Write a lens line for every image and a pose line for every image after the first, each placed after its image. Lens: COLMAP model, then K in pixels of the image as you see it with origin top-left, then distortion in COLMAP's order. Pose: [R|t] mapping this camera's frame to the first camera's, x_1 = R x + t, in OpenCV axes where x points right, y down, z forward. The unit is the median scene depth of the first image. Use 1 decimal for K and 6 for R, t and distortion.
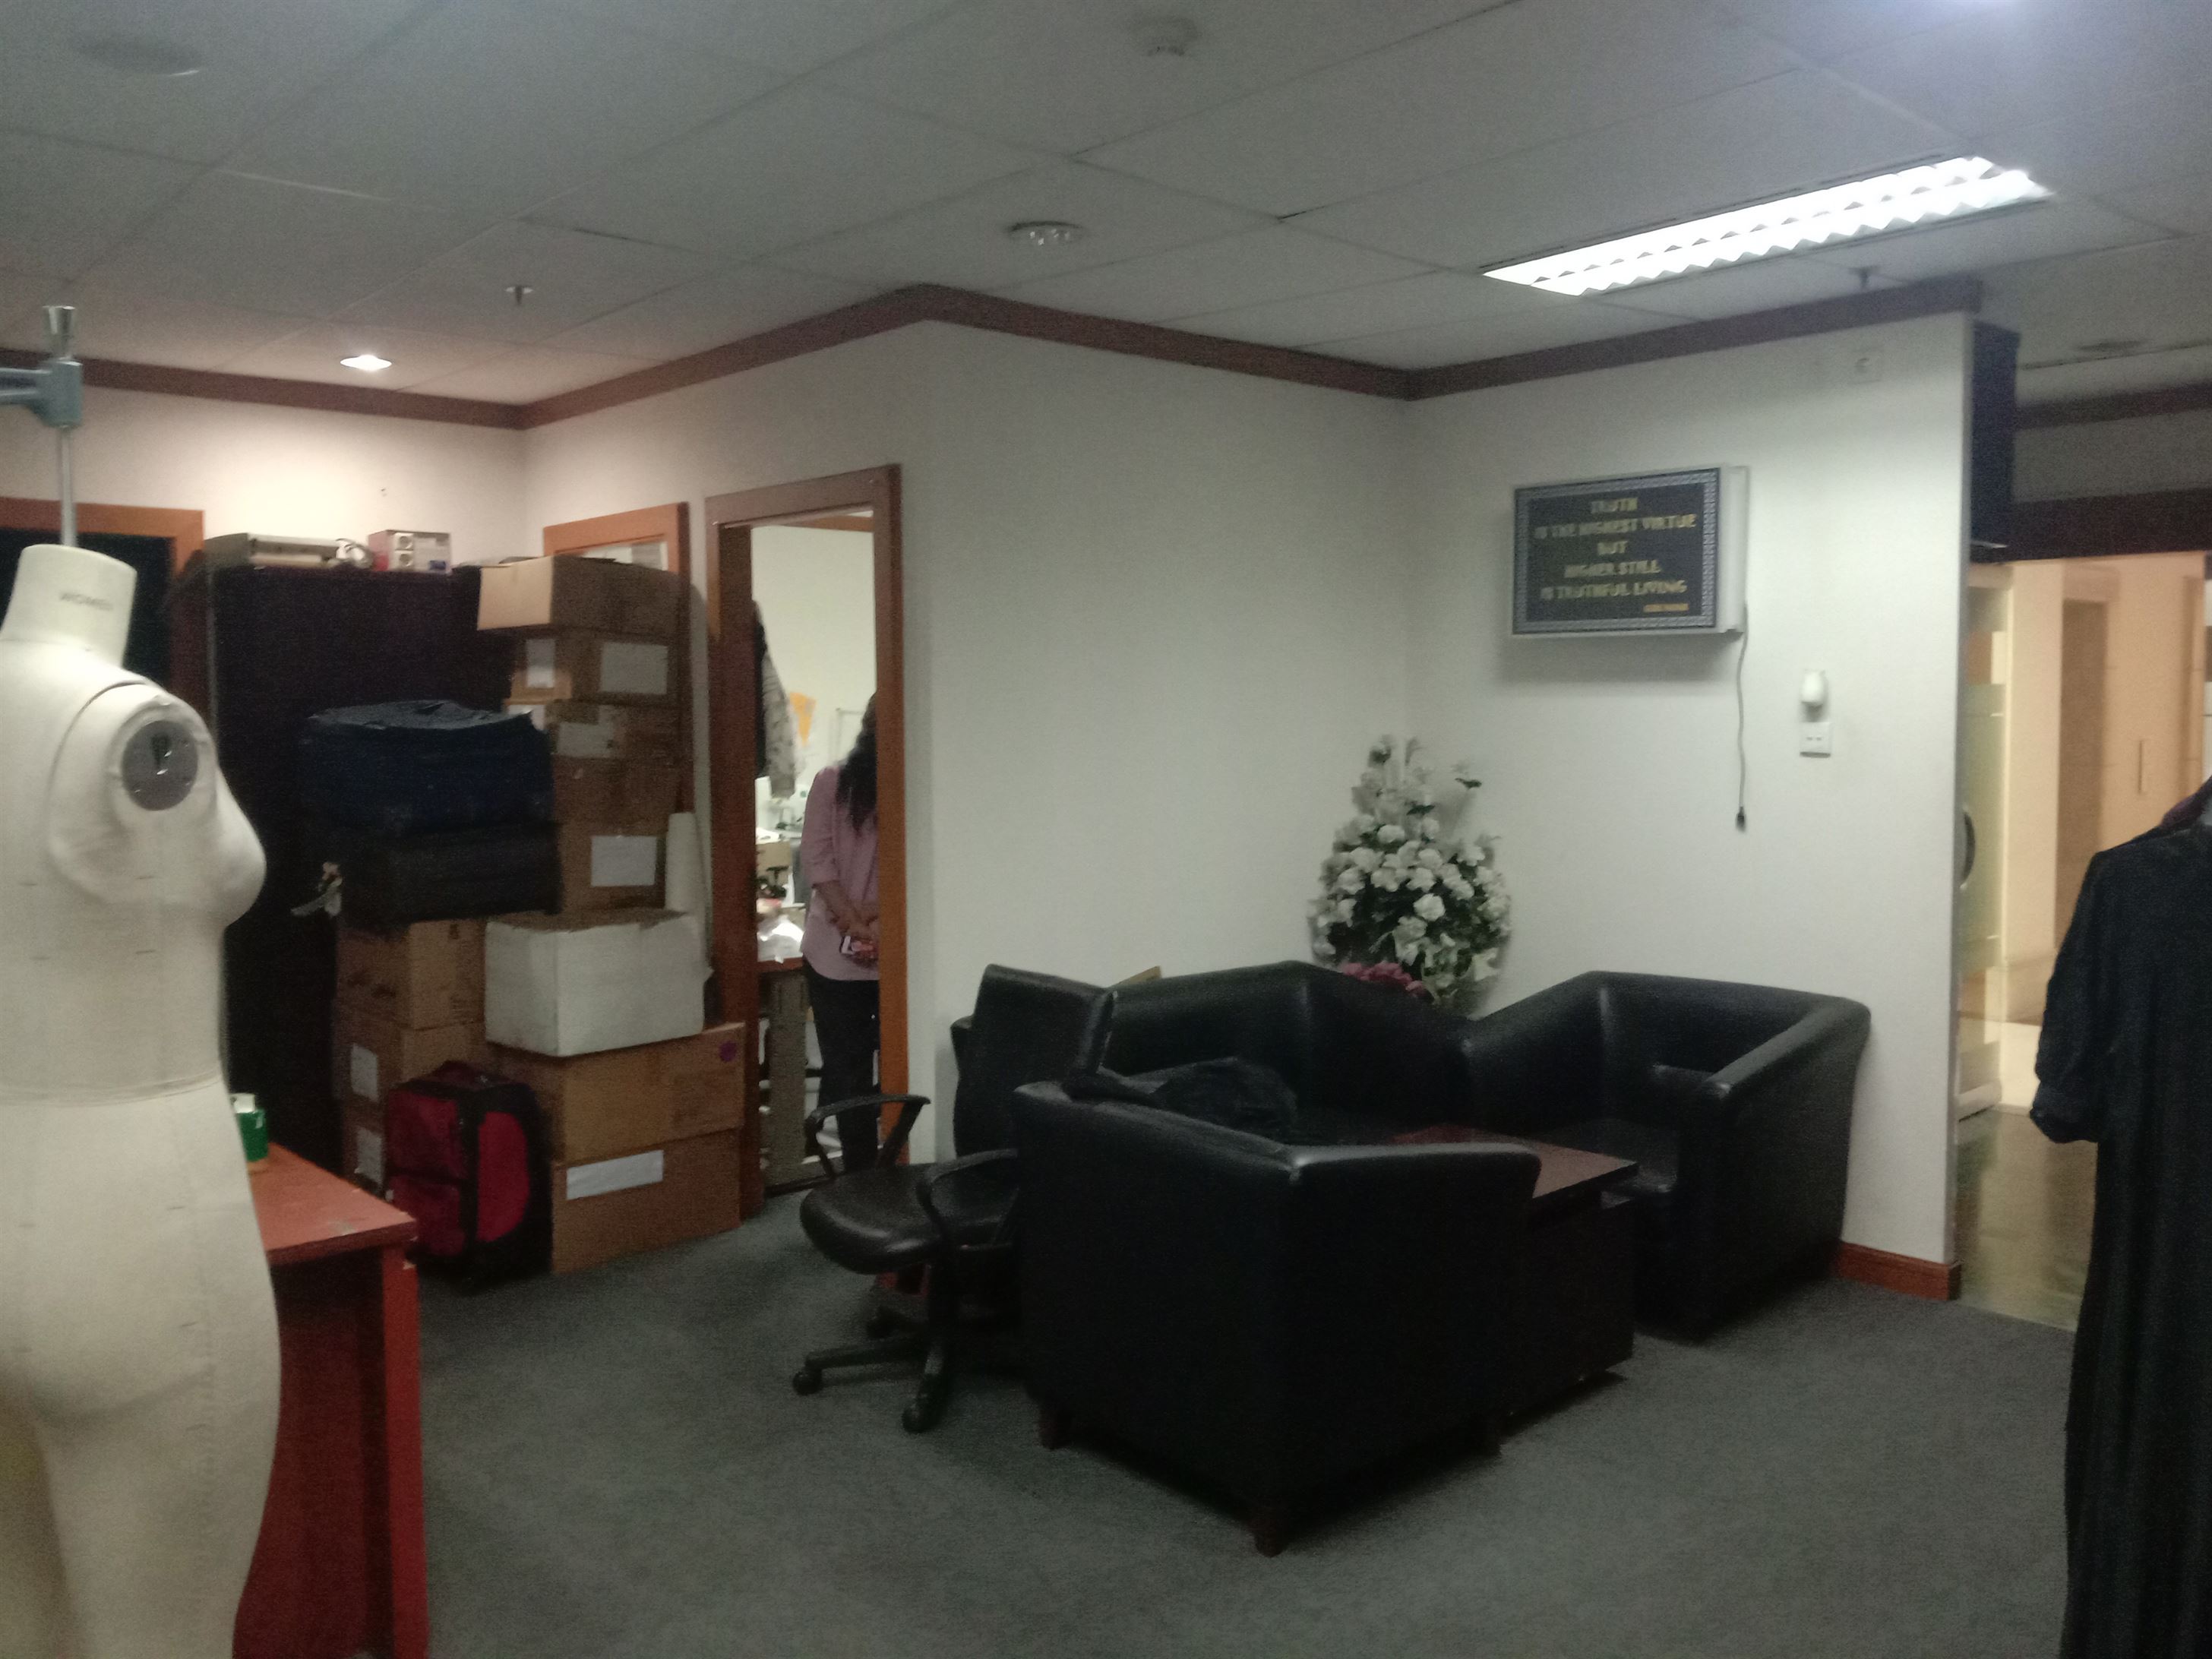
lens RADIAL K [[1818.2, 0, 1101.1], [0, 1818.2, 828.5], [0, 0, 1]] dist [0.018648, -0.001552]
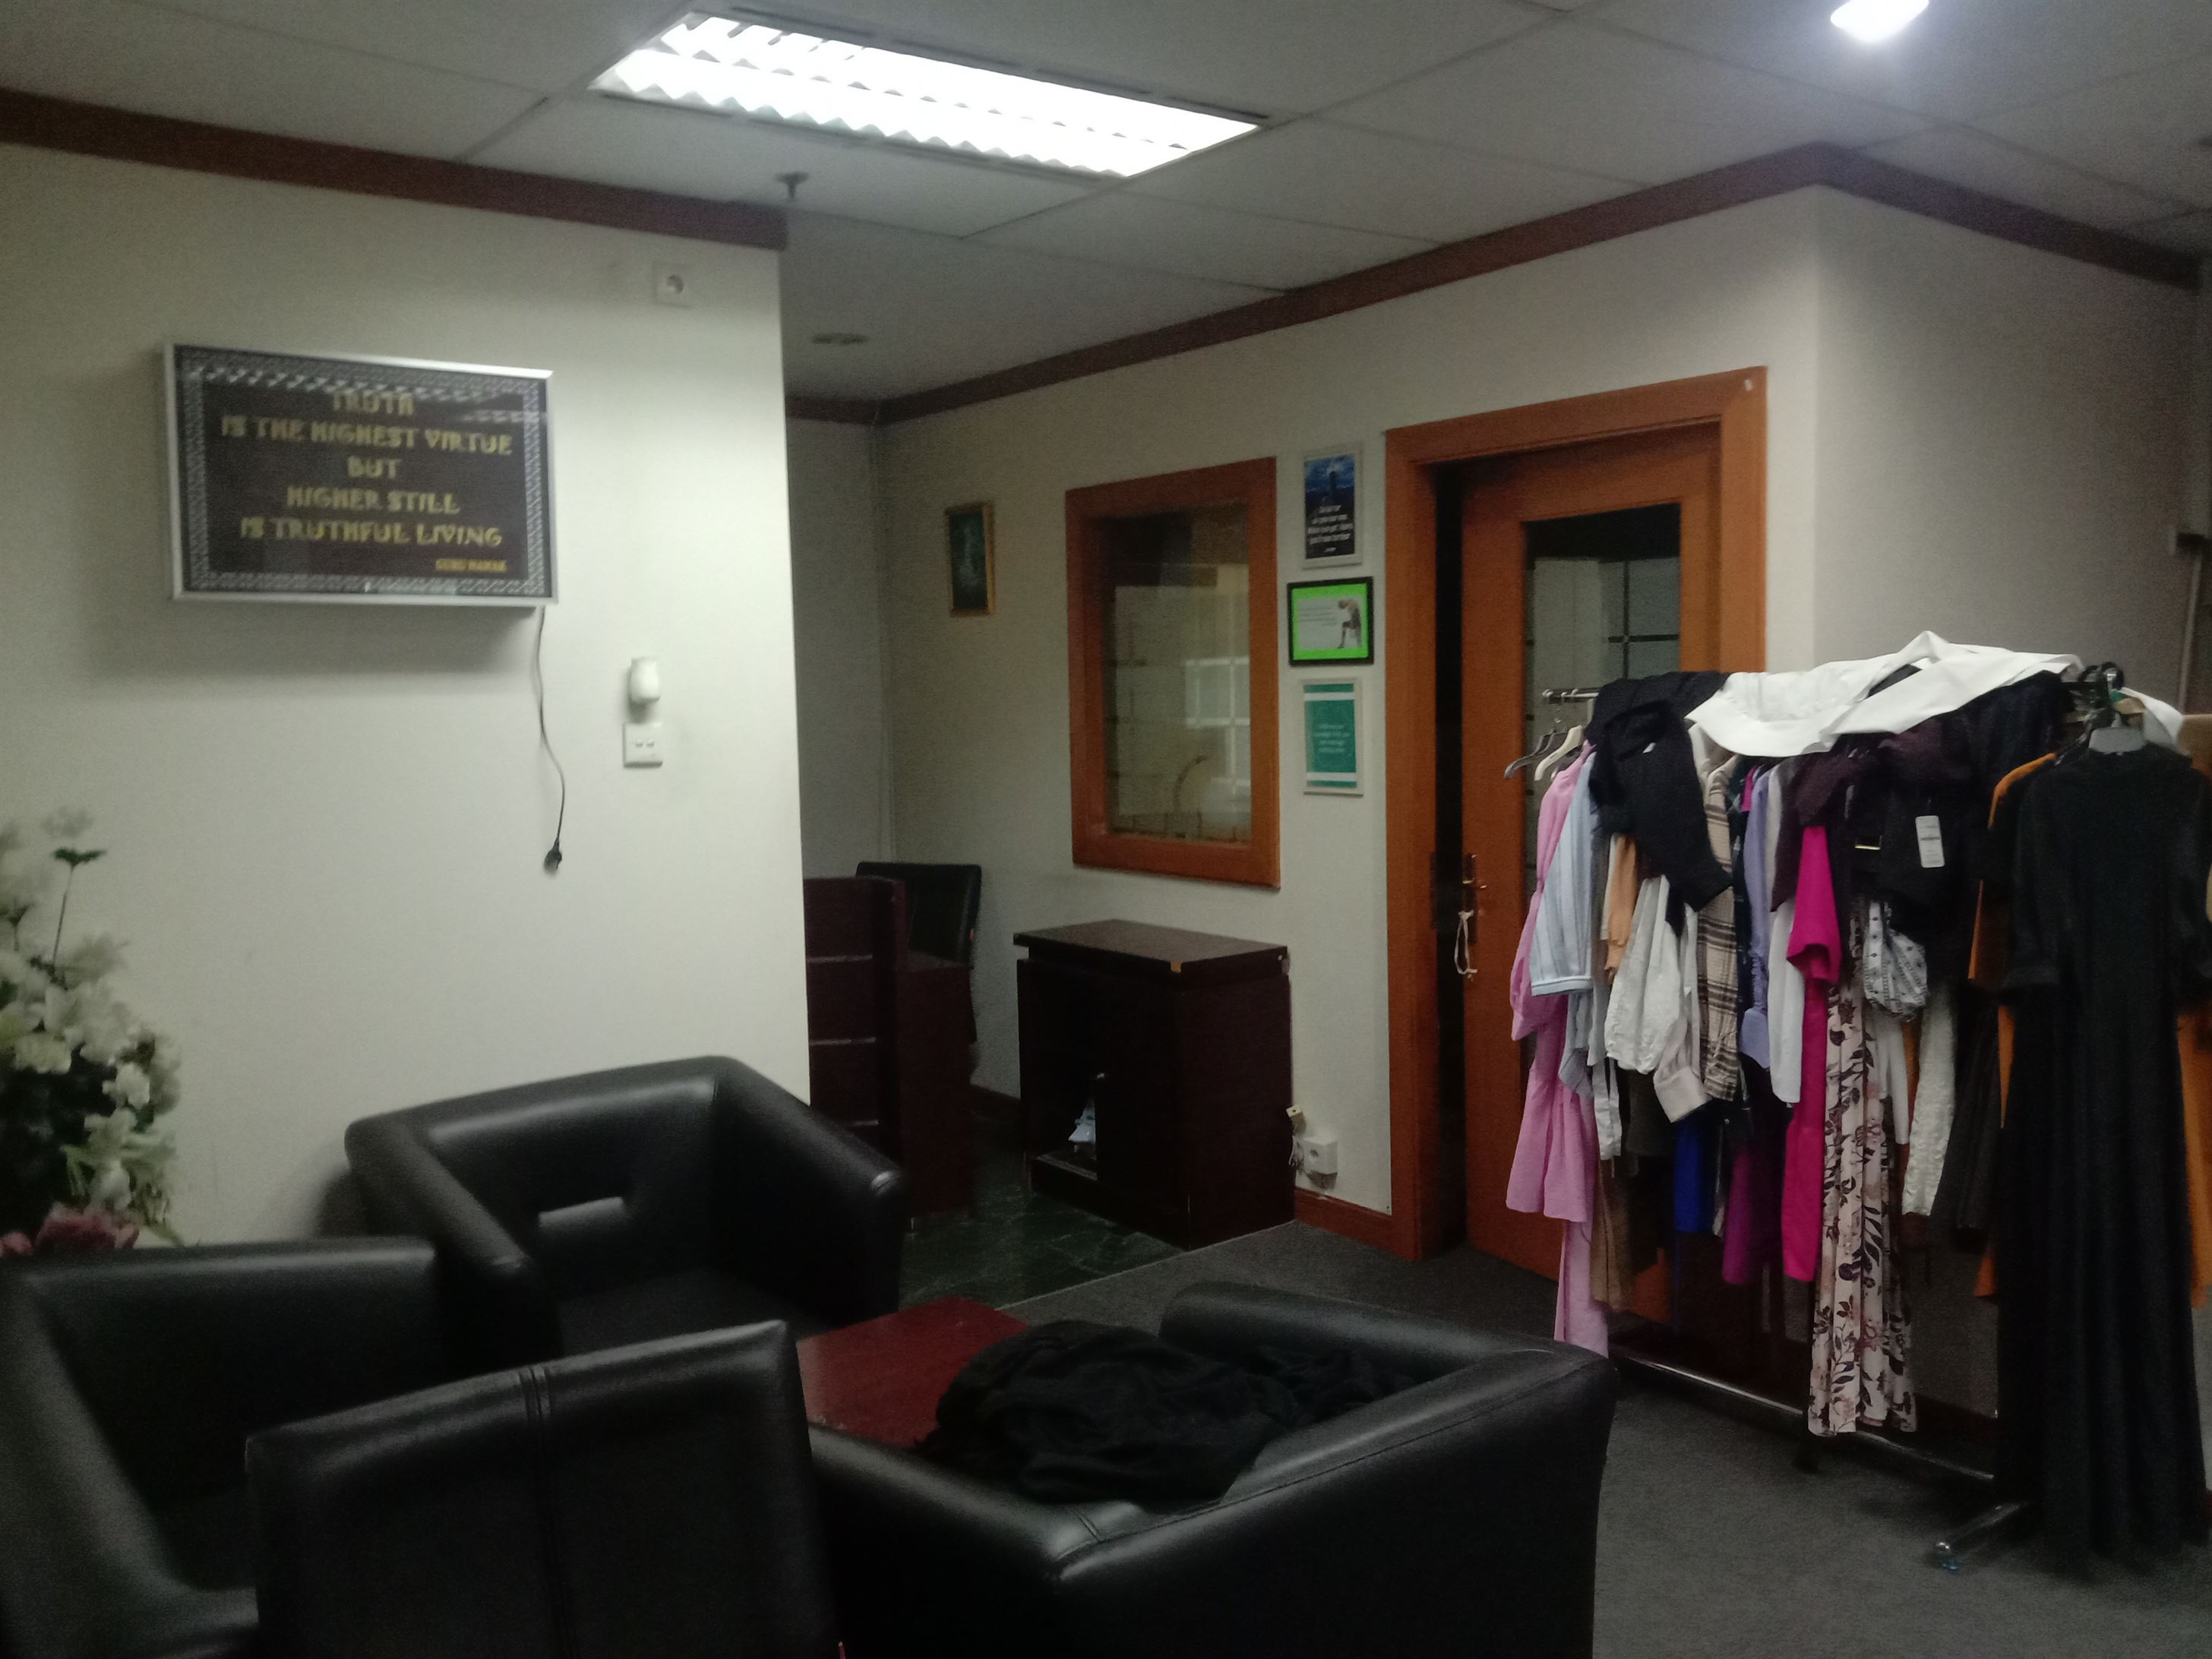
lens RADIAL K [[1818.2, 0, 1098.3], [0, 1818.2, 817.8], [0, 0, 1]] dist [0.018648, -0.001552]
pose [[0.068598, -0.071871, 0.995052, -0.362661], [0.092673, 0.993548, 0.065374, -0.048501], [-0.993331, 0.087730, 0.074816, 0.709571]]
